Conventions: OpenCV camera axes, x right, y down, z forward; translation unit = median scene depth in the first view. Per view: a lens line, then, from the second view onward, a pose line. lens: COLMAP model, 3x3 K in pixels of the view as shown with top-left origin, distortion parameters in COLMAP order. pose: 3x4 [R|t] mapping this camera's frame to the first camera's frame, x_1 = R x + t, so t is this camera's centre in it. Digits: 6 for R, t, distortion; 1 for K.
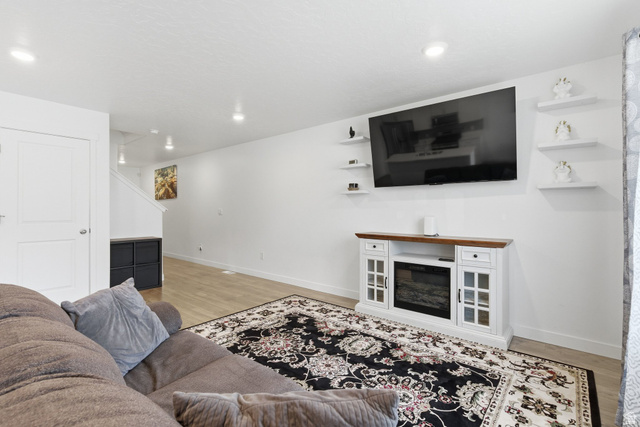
lens RADIAL K [[293.0, 0, 320.0], [0, 293.0, 213.5], [0, 0, 1]] dist [0.000592, 0.000275]
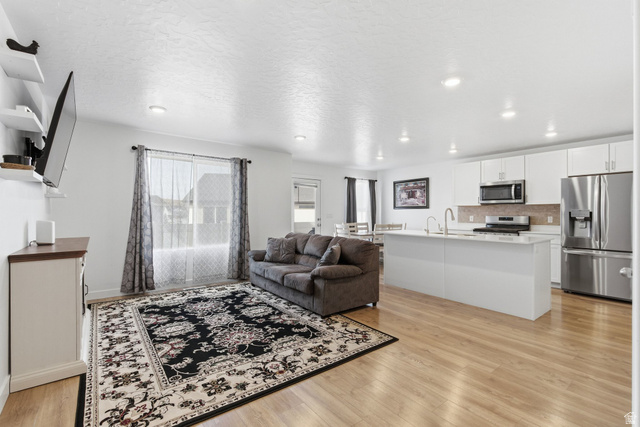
lens RADIAL K [[293.0, 0, 320.0], [0, 293.0, 213.5], [0, 0, 1]] dist [0.000592, 0.000275]
pose [[-0.974852, -0.004095, 0.222817, -0.612243], [-0.002191, 0.999959, 0.008793, -0.021424], [-0.222844, 0.008084, -0.974821, 1.796585]]
